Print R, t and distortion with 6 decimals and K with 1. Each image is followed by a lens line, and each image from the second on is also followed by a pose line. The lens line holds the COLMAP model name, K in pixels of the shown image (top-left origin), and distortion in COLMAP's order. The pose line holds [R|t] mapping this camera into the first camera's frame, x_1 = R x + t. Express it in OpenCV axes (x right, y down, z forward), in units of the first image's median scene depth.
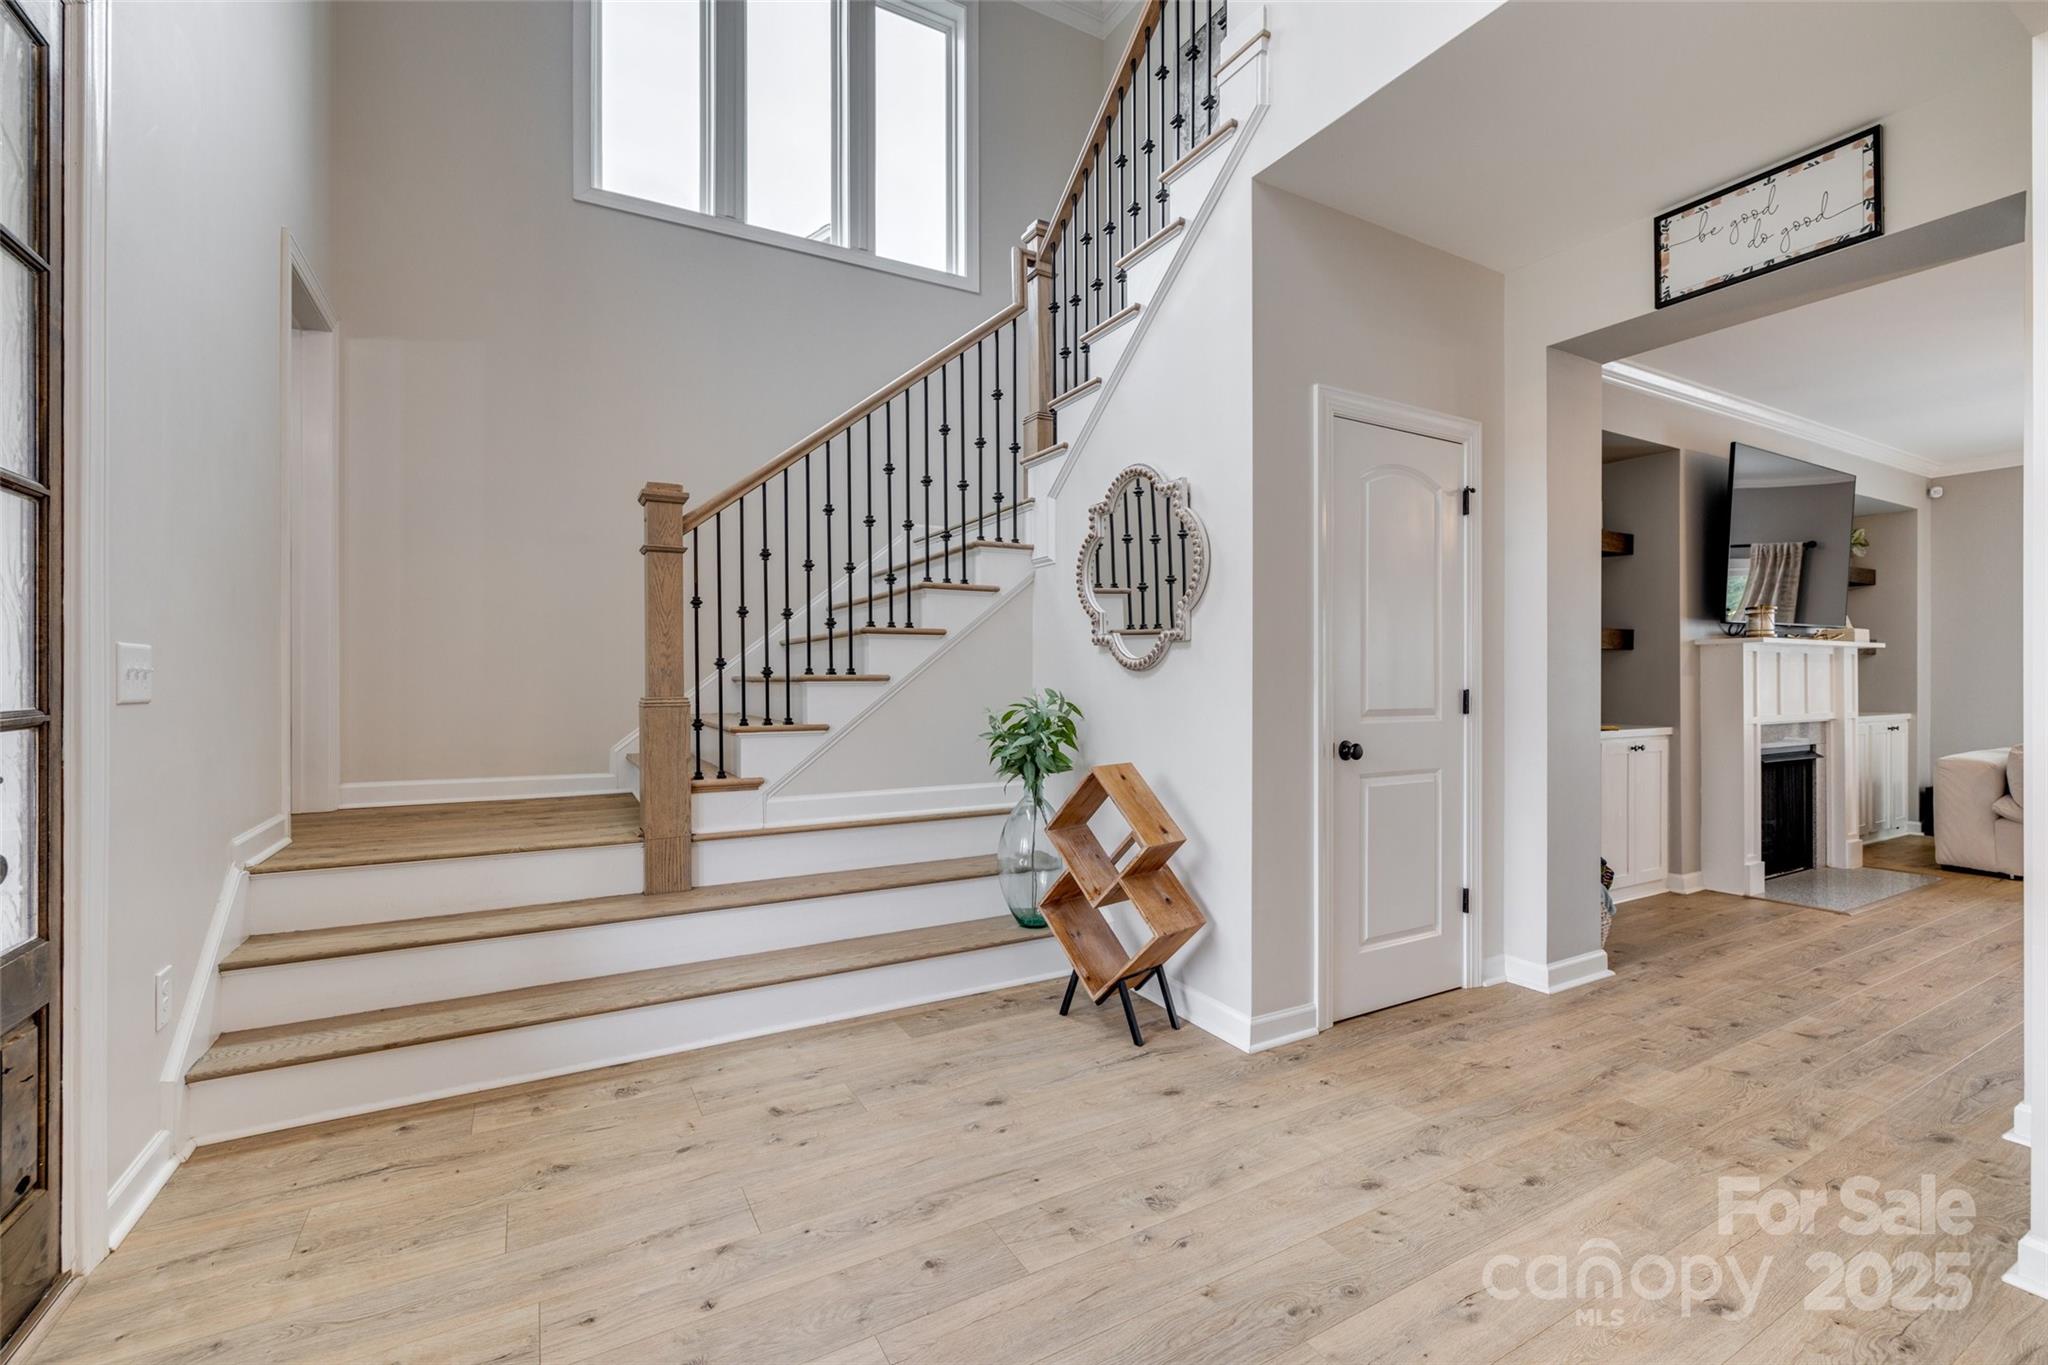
lens RADIAL K [[861.9, 0, 1019.5], [0, 861.9, 672.7], [0, 0, 1]] dist [0.000529, 0.000002]
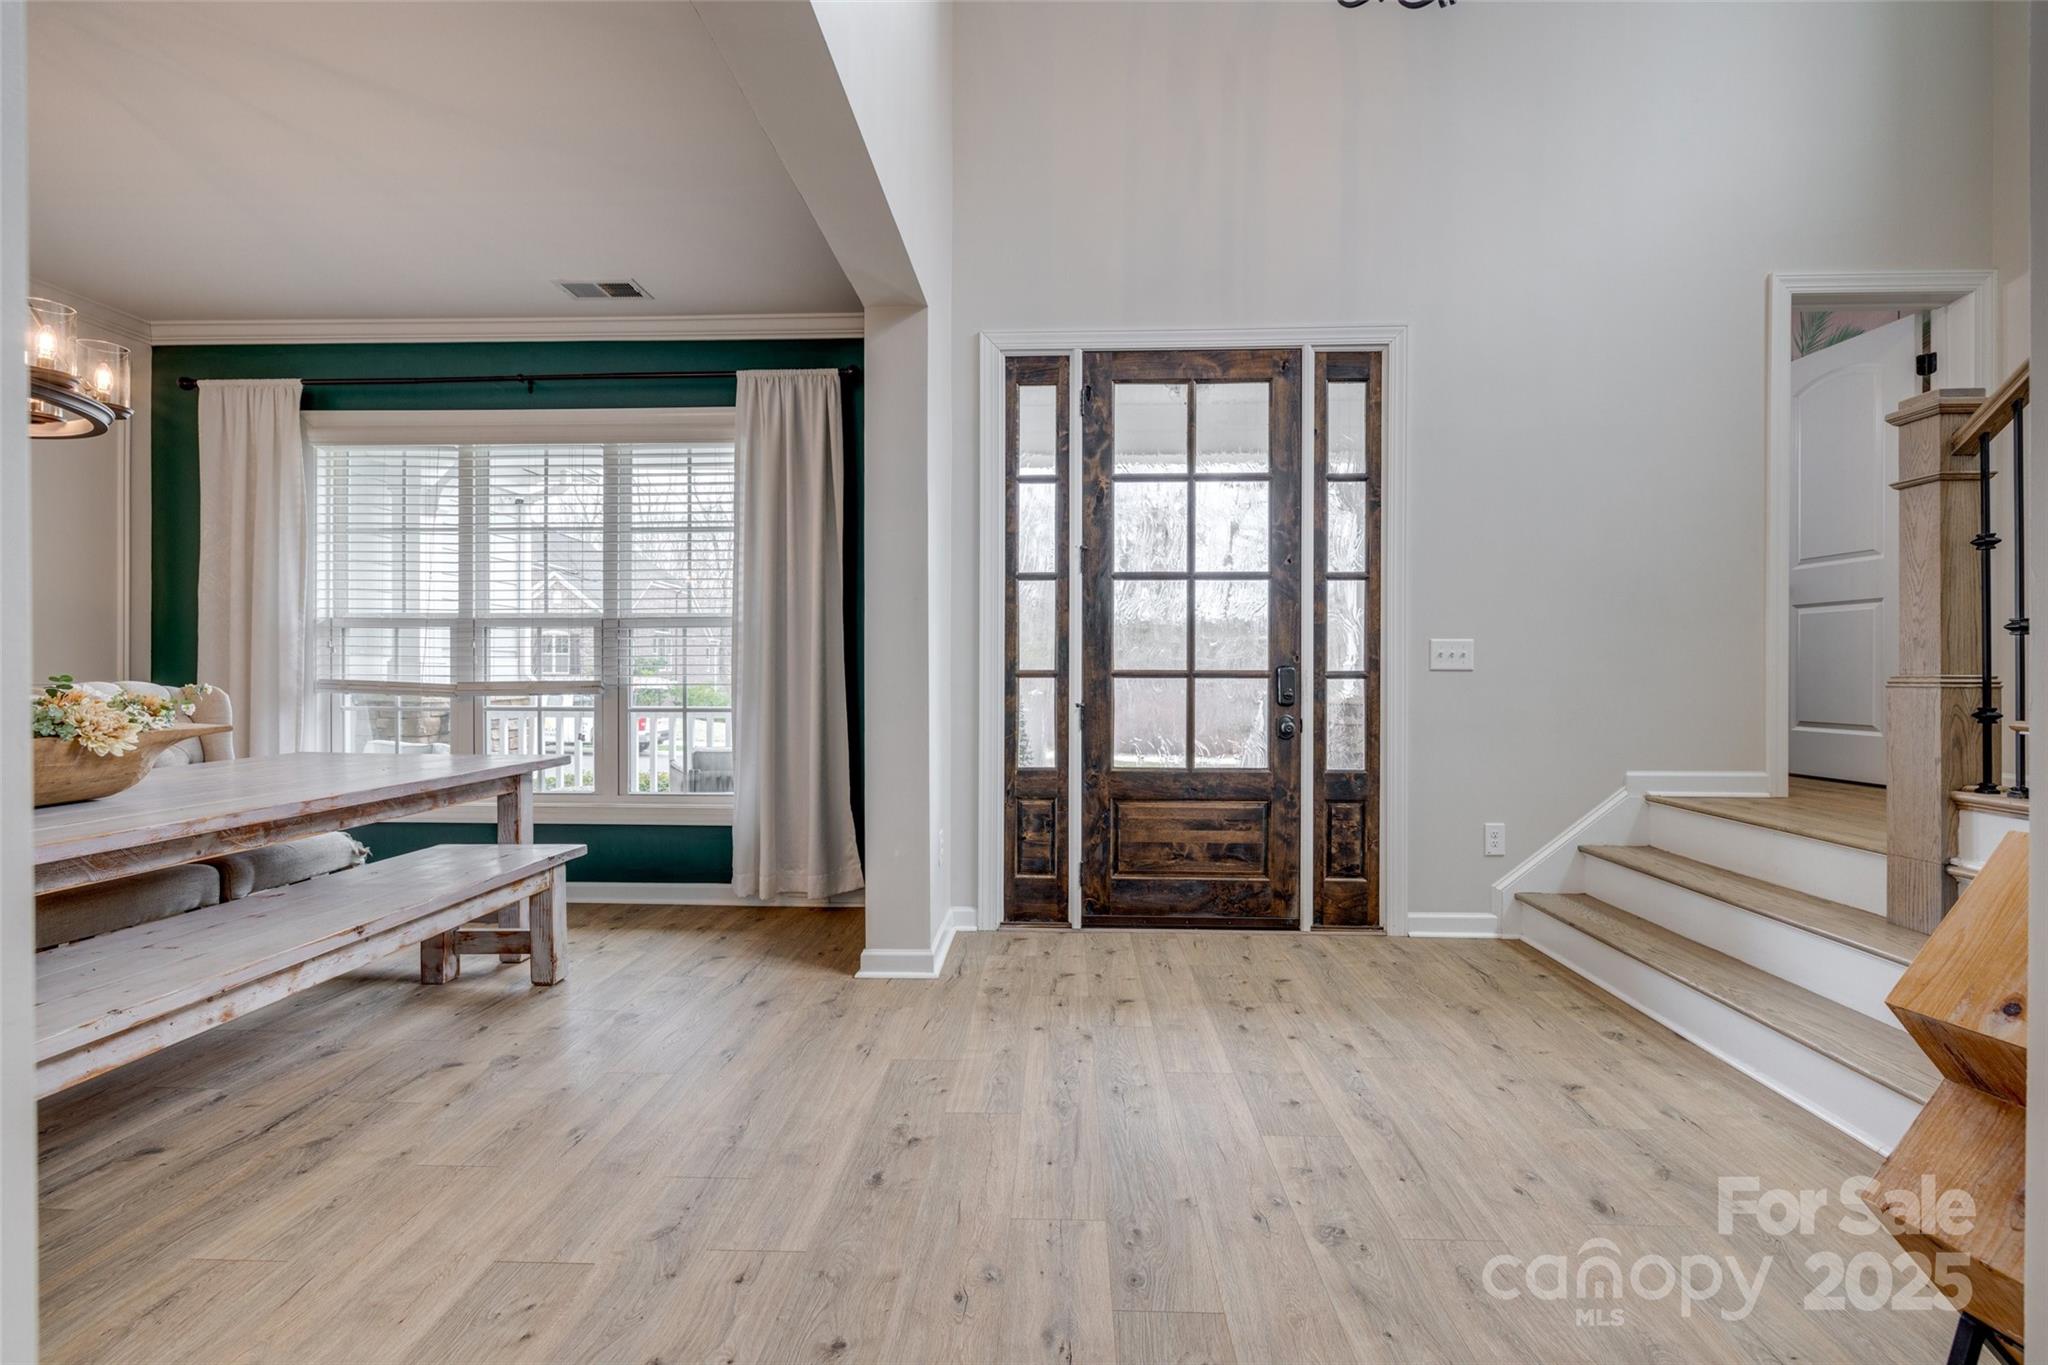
lens RADIAL K [[885.6, 0, 1028.7], [0, 885.6, 679.4], [0, 0, 1]] dist [-0.003341, -0.000233]
pose [[-0.528870, 0.005867, -0.848683, 0.947448], [0.003495, 0.999983, 0.004735, 0.036781], [0.848696, -0.000462, -0.528881, 1.056229]]
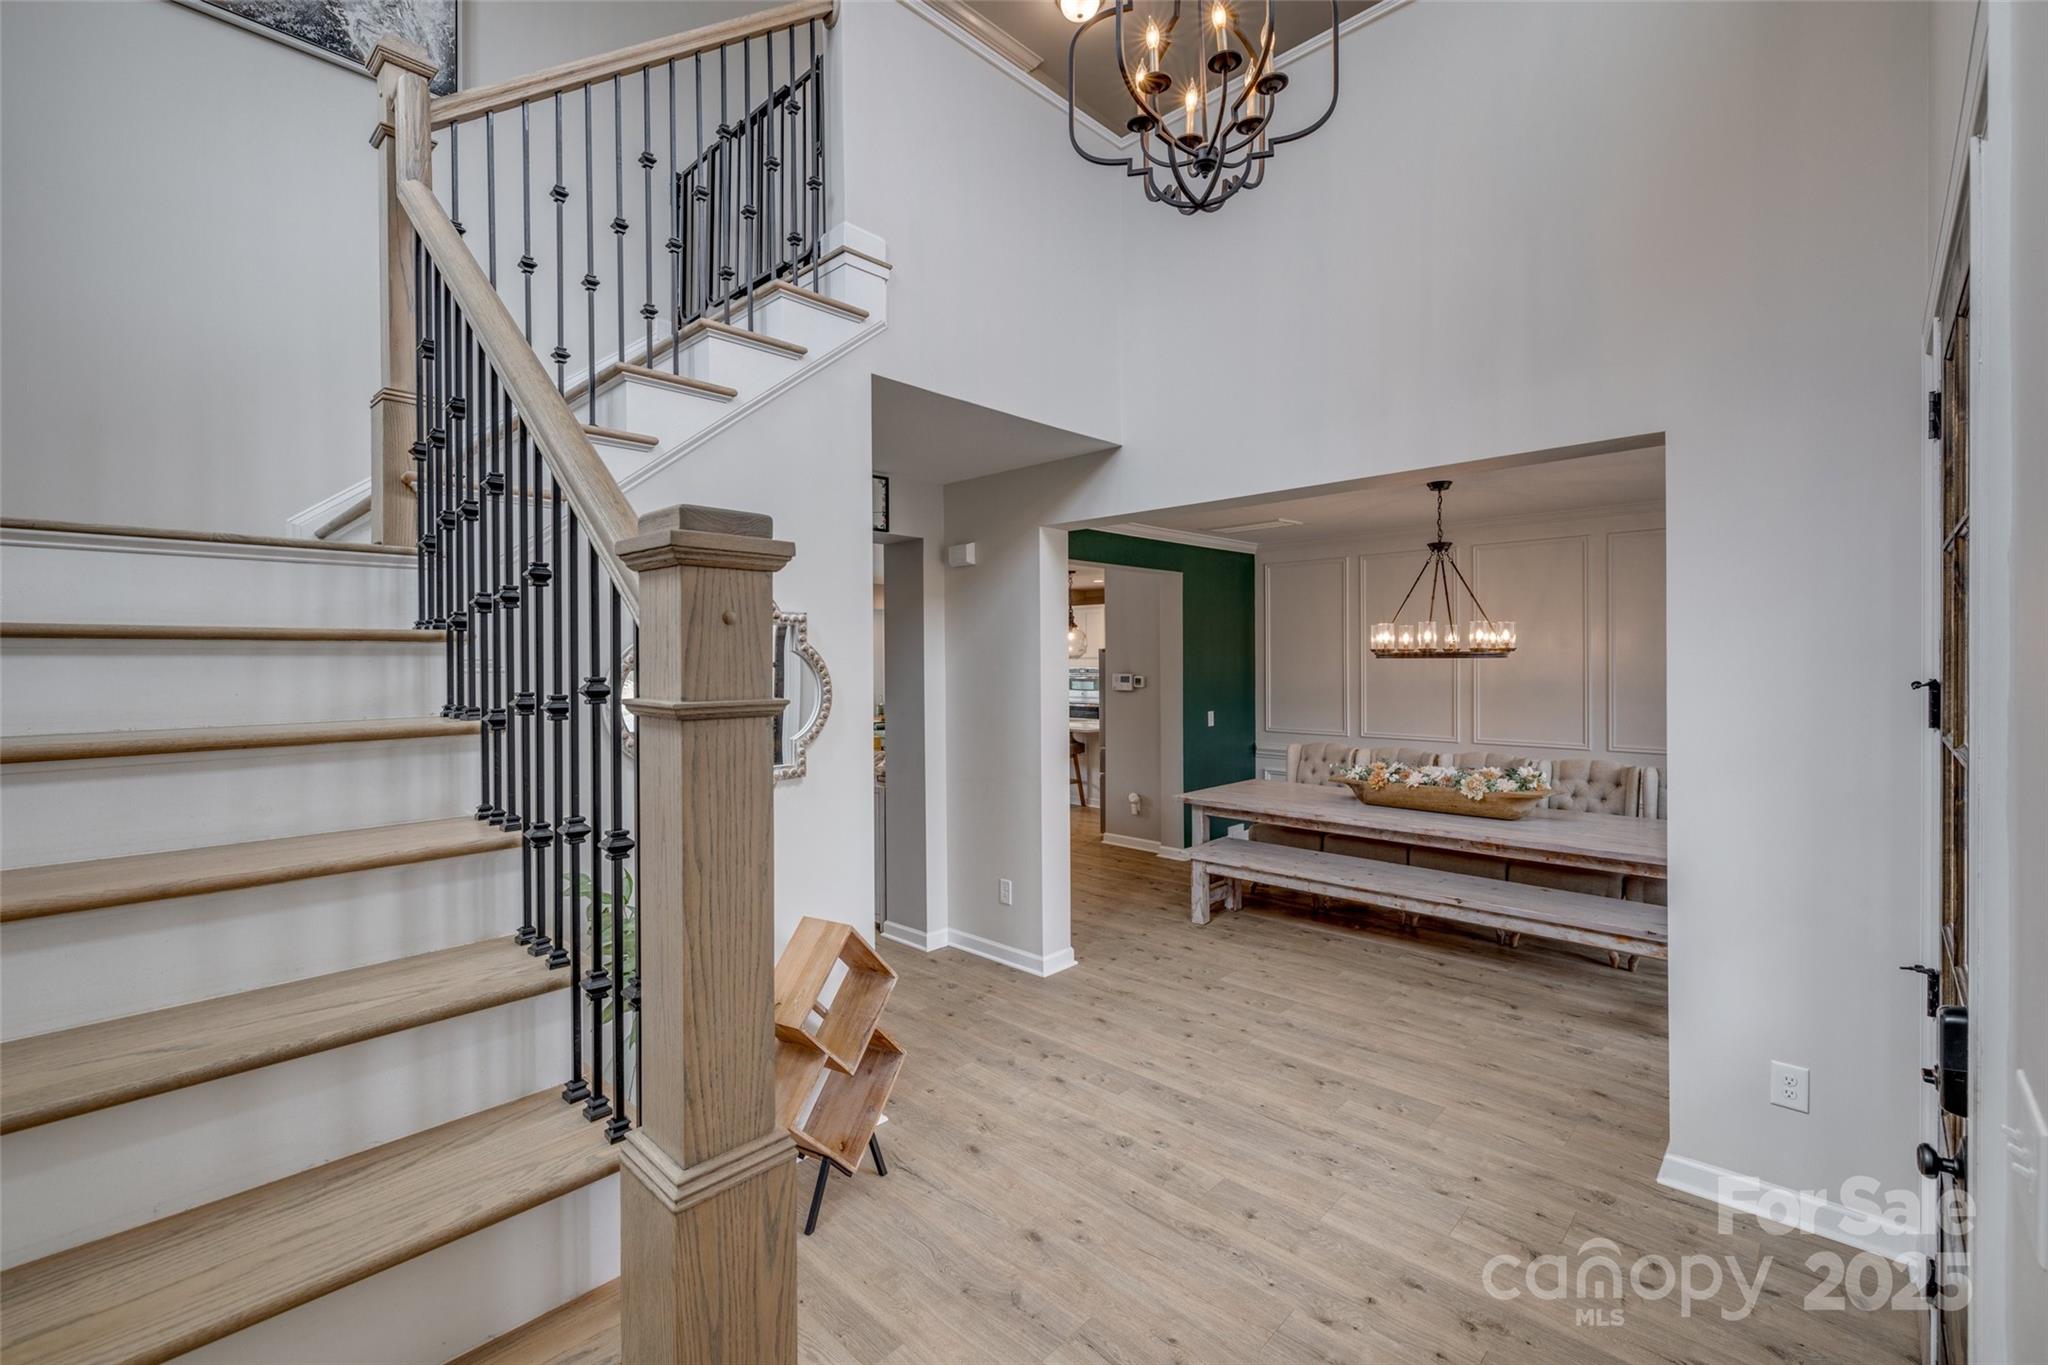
lens RADIAL K [[861.9, 0, 1025.5], [0, 861.9, 666.3], [0, 0, 1]] dist [0.000529, 0.000002]
pose [[-0.286297, -0.006307, 0.958120, -1.125445], [0.000735, 0.999977, 0.006802, -0.234018], [-0.958141, 0.002651, -0.286286, 1.411757]]
